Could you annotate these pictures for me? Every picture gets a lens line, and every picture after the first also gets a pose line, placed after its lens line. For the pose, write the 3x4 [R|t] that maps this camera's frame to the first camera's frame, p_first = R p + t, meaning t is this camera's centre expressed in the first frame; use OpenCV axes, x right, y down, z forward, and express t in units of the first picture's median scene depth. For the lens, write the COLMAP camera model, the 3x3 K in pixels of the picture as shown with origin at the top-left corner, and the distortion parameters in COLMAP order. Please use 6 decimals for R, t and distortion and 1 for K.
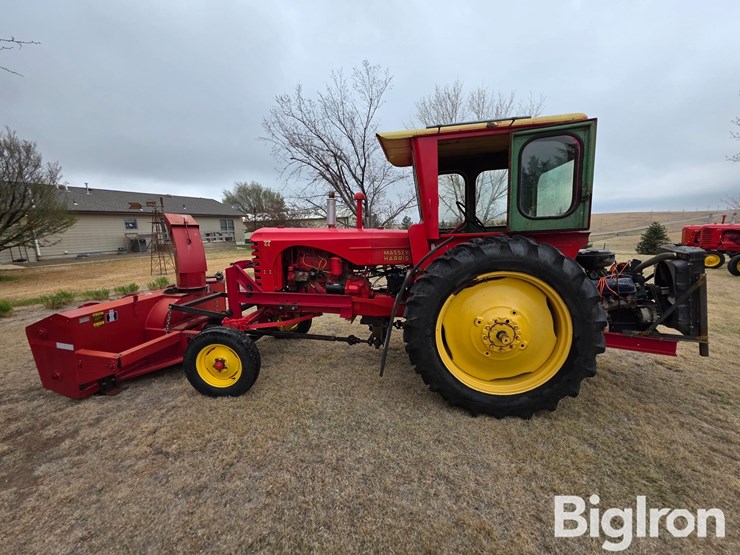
lens RADIAL K [[295.6, 0, 371.5], [0, 295.6, 275.5], [0, 0, 1]] dist [0.003938, -0.000122]
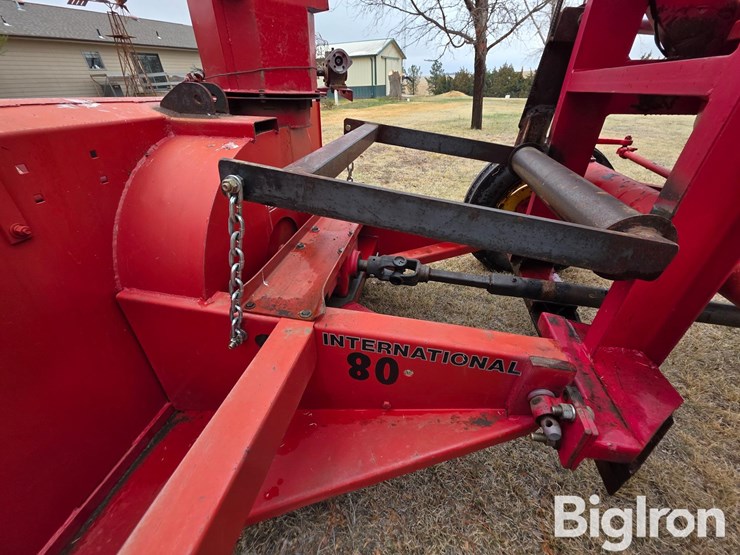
lens RADIAL K [[300.6, 0, 370.0], [0, 300.6, 277.5], [0, 0, 1]] dist [-0.007910, 0.000048]
pose [[0.999358, 0.020311, -0.029529, -0.720206], [-0.006575, 0.913827, 0.406050, 0.106534], [0.035232, -0.405595, 0.913373, 1.005605]]
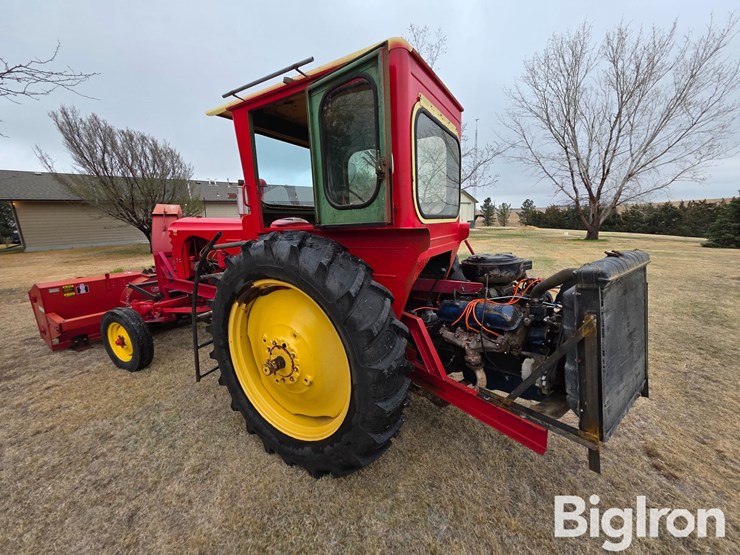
lens RADIAL K [[295.6, 0, 371.5], [0, 295.6, 275.5], [0, 0, 1]] dist [0.003938, -0.000122]
pose [[0.928036, 0.073450, -0.365177, 0.758015], [-0.055652, 0.996703, 0.059043, -0.065743], [0.368310, -0.034471, 0.929064, 0.313433]]
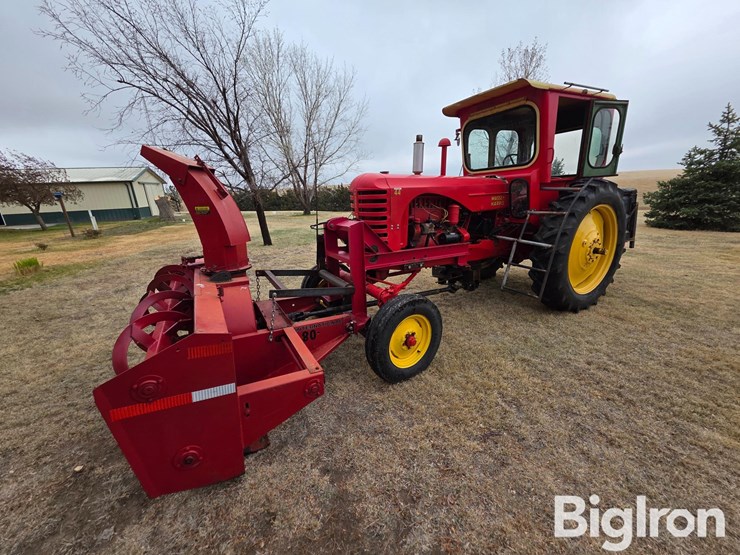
lens RADIAL K [[295.6, 0, 371.5], [0, 295.6, 275.5], [0, 0, 1]] dist [0.003938, -0.000122]
pose [[0.786616, -0.173809, 0.592474, -1.049345], [0.112887, 0.983872, 0.138753, 0.000291], [-0.607035, -0.042263, 0.793550, 0.421914]]
